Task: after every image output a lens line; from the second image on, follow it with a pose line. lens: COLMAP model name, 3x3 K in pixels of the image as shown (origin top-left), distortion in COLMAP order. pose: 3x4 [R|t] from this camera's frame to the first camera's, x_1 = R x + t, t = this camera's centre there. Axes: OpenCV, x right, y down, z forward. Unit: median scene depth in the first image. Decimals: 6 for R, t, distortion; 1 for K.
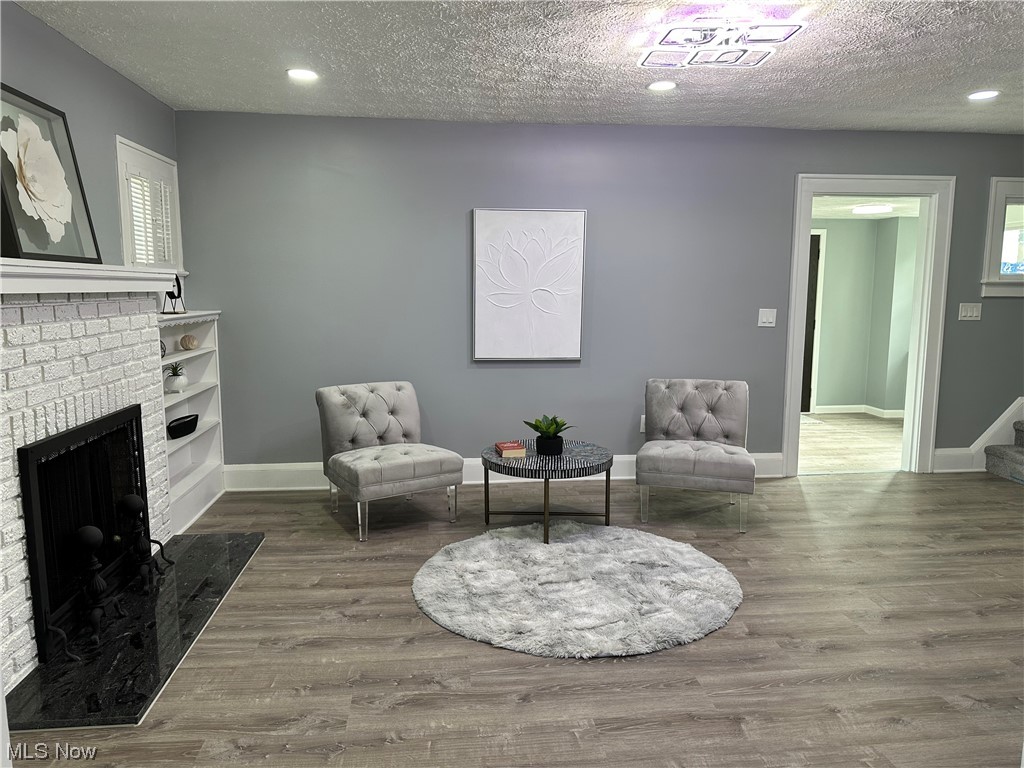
lens RADIAL K [[727.7, 0, 510.8], [0, 727.7, 384.7], [0, 0, 1]] dist [0.001252, 0.004162]
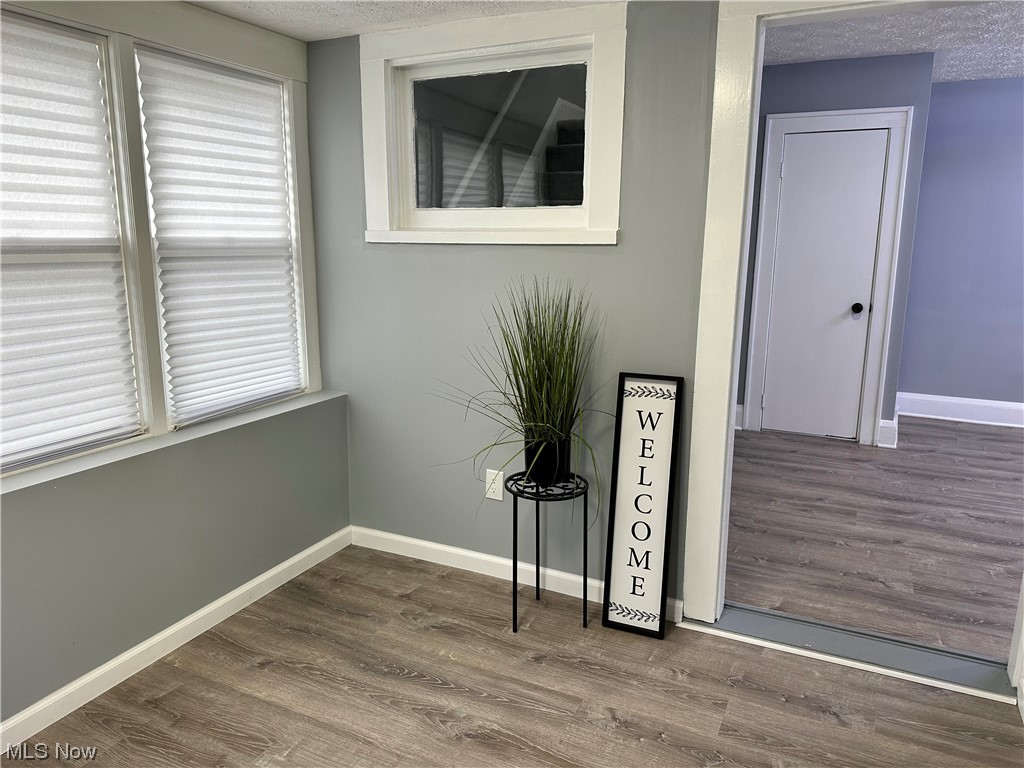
lens RADIAL K [[727.7, 0, 515.3], [0, 727.7, 385.8], [0, 0, 1]] dist [0.001252, 0.004162]
pose [[-0.852783, -0.107379, 0.511108, 0.606930], [0.063967, 0.949792, 0.306272, -0.249462], [-0.518334, 0.293878, -0.803097, 1.982791]]
